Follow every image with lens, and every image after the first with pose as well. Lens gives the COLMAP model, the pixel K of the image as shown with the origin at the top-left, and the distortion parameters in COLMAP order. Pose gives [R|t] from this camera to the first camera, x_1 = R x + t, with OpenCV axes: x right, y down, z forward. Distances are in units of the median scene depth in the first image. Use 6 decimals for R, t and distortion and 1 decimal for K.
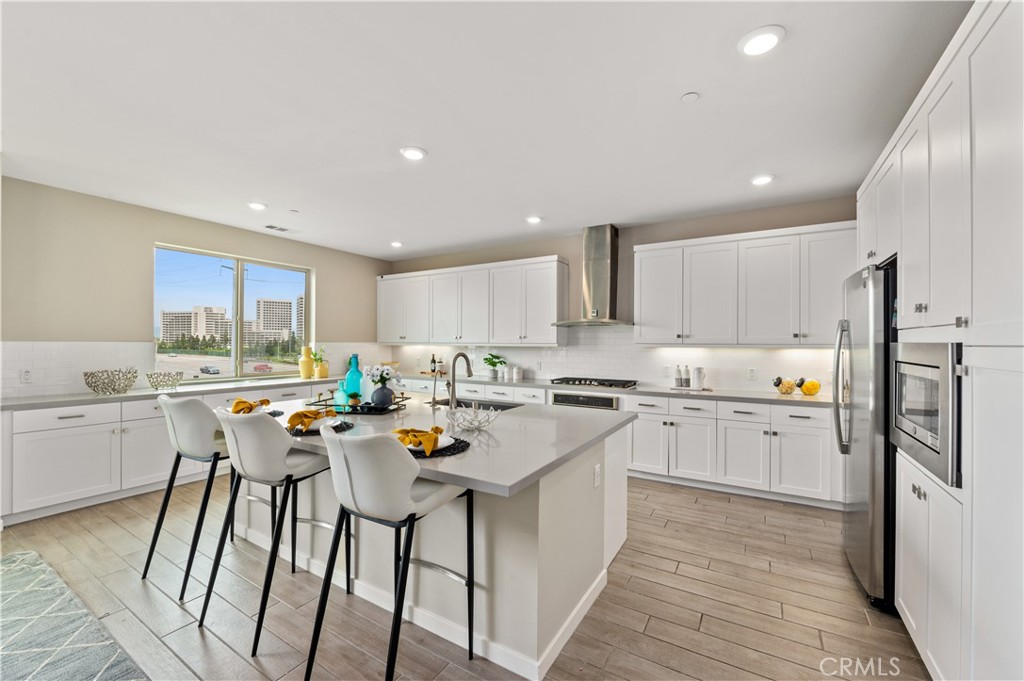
lens RADIAL K [[410.6, 0, 508.1], [0, 410.6, 342.4], [0, 0, 1]] dist [-0.003884, -0.000148]
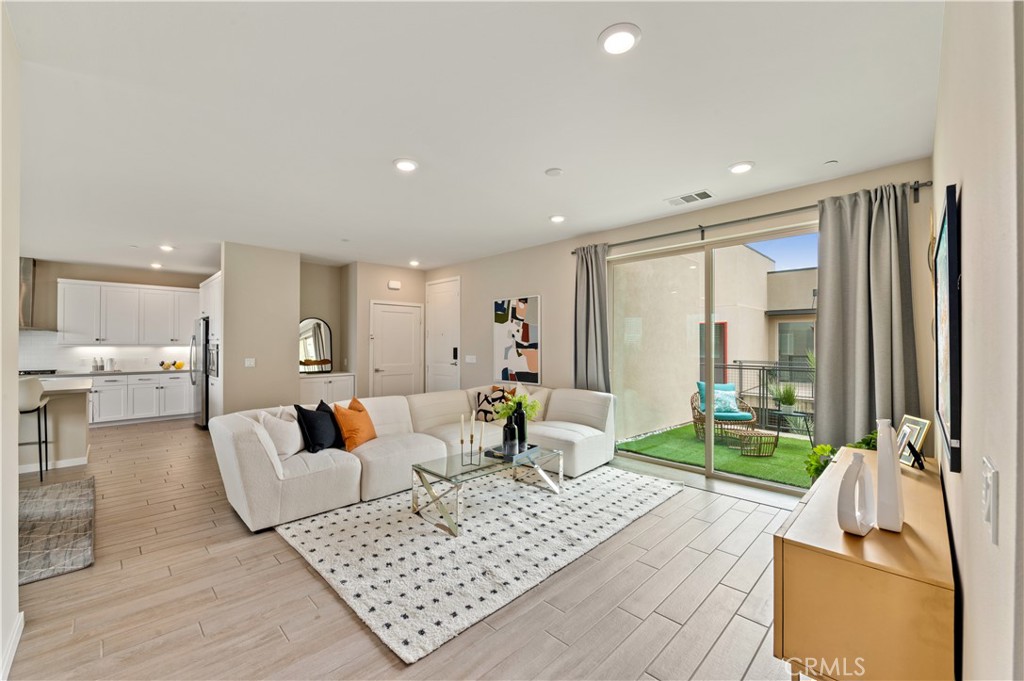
lens RADIAL K [[410.6, 0, 508.1], [0, 410.6, 342.4], [0, 0, 1]] dist [-0.003884, -0.000148]
pose [[0.240233, -0.001688, 0.970714, -0.831373], [-0.002998, 0.999992, 0.002481, -0.013614], [-0.970711, -0.003506, 0.240226, -1.059654]]
